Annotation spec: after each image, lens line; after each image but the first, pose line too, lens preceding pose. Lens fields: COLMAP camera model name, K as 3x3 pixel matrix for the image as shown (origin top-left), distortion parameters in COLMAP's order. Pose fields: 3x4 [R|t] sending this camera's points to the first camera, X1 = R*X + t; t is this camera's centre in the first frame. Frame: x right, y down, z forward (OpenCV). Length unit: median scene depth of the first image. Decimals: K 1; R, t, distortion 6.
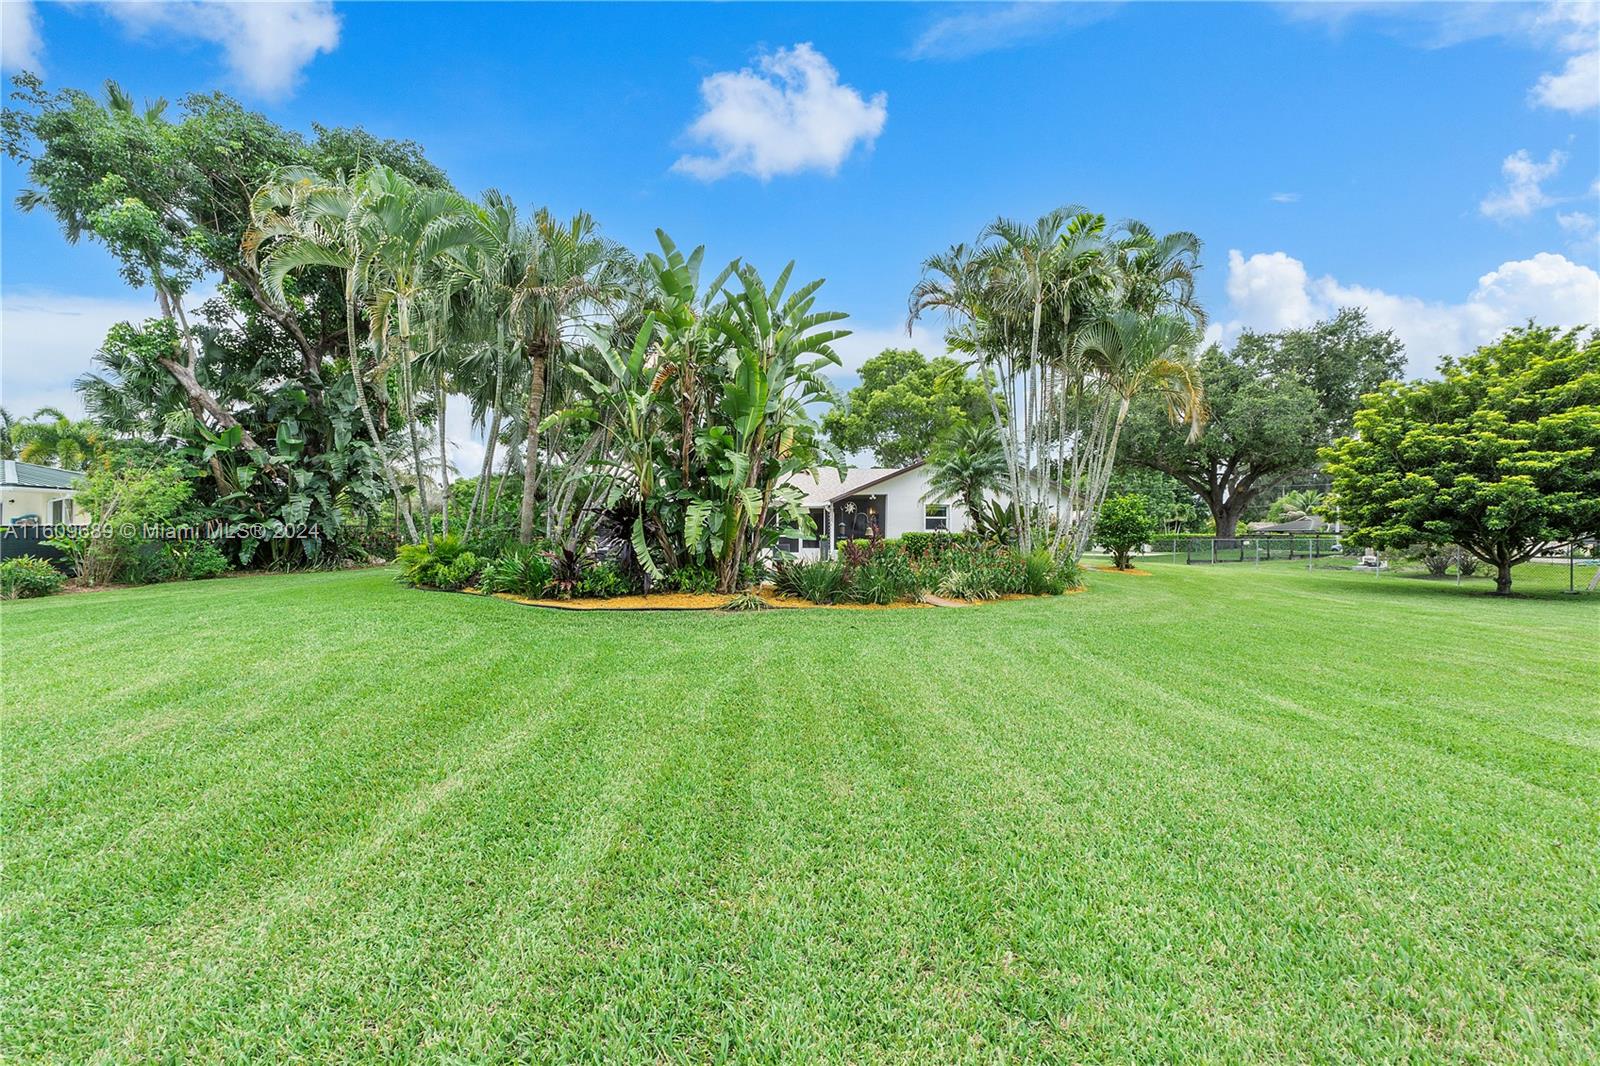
lens RADIAL K [[672.5, 0, 788.0], [0, 672.5, 533.2], [0, 0, 1]] dist [-0.004912, -0.000115]
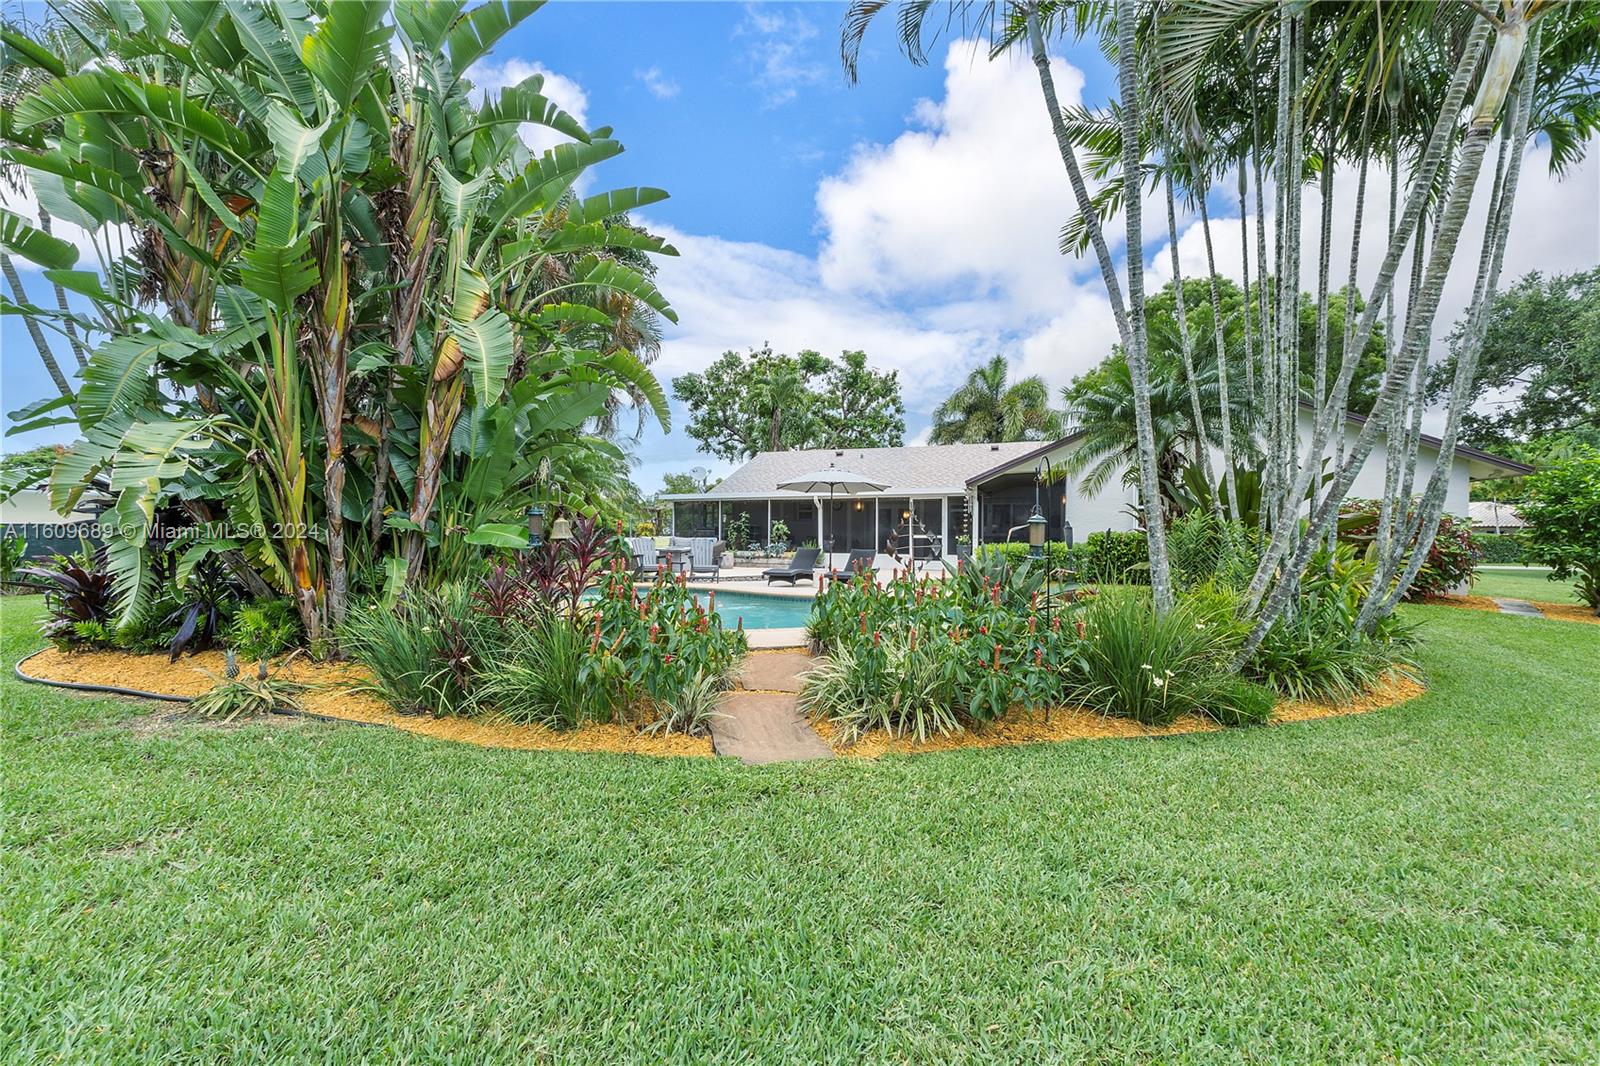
lens RADIAL K [[672.5, 0, 788.7], [0, 672.5, 532.0], [0, 0, 1]] dist [-0.004912, -0.000115]
pose [[0.899706, 0.001137, -0.436495, 0.186710], [-0.000330, 0.999998, 0.001924, -0.002181], [0.436496, -0.001586, 0.899705, 0.332946]]
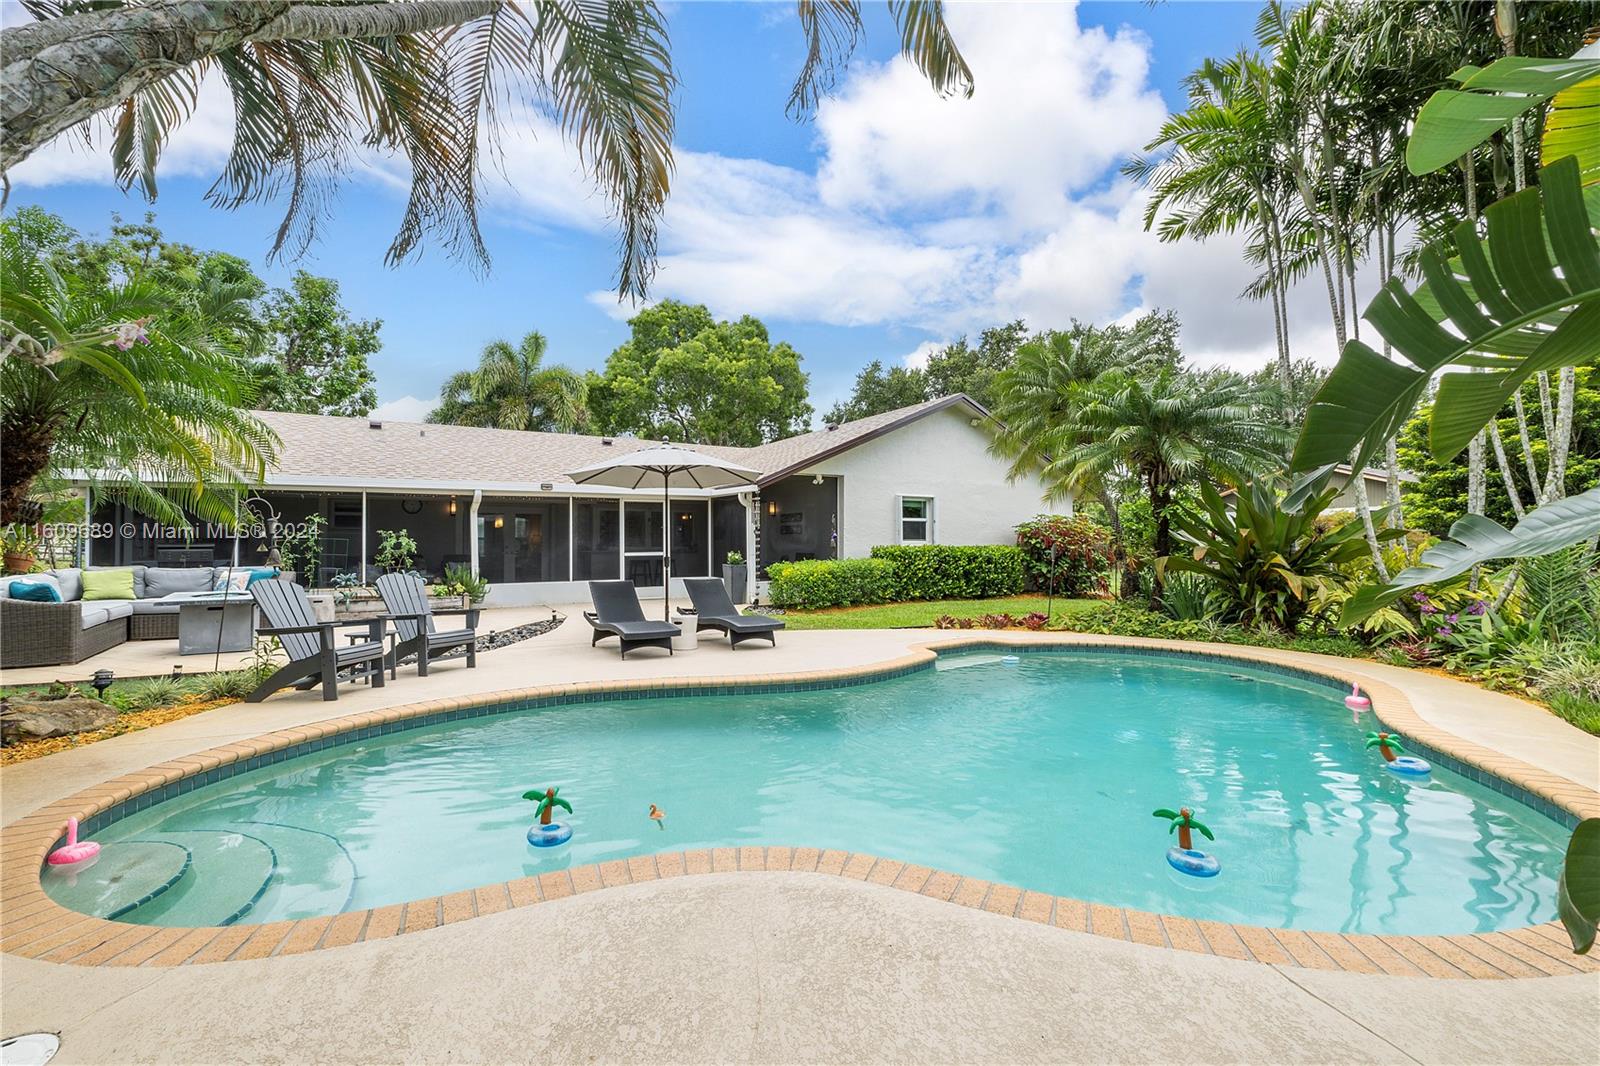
lens RADIAL K [[672.5, 0, 793.9], [0, 672.5, 523.8], [0, 0, 1]] dist [-0.004912, -0.000115]
pose [[0.896042, 0.003149, 0.443958, -0.129660], [0.005789, 0.999807, -0.018777, -0.008975], [-0.443932, 0.019395, 0.895851, 0.529026]]
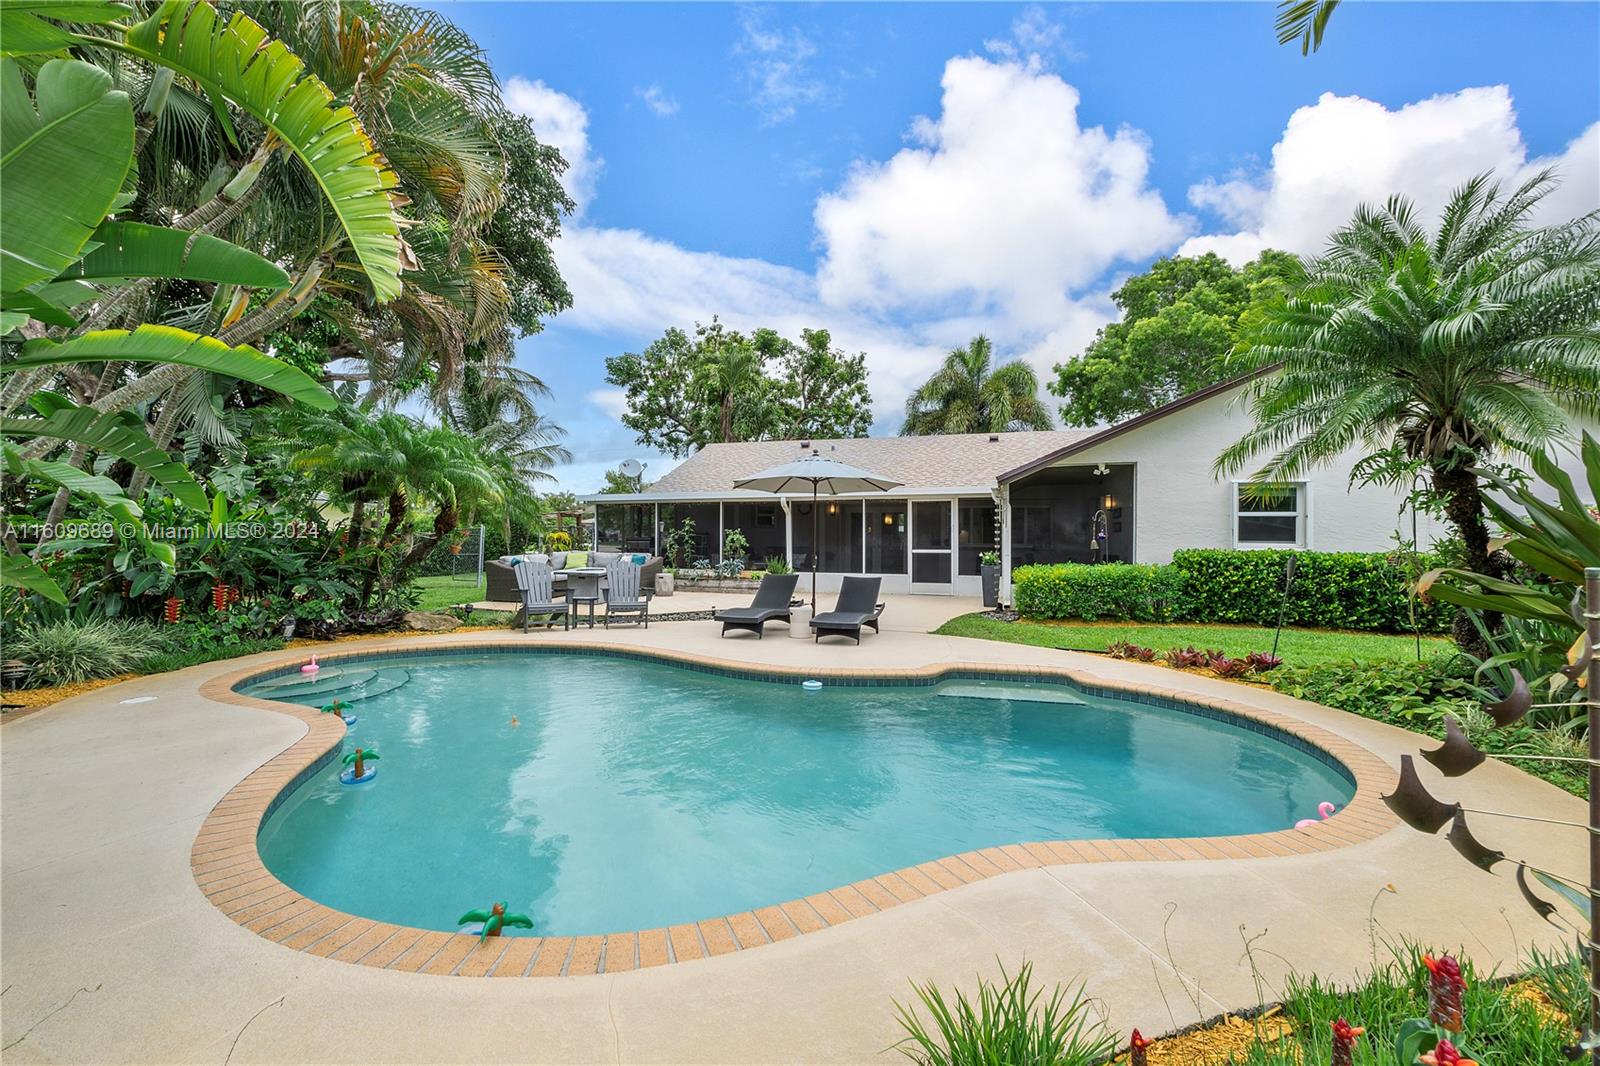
lens RADIAL K [[672.5, 0, 791.6], [0, 672.5, 531.2], [0, 0, 1]] dist [-0.004912, -0.000115]
pose [[0.931615, -0.001685, -0.363443, 0.096041], [0.003107, 0.999990, 0.003327, -0.014405], [0.363434, -0.004229, 0.931611, 0.500946]]
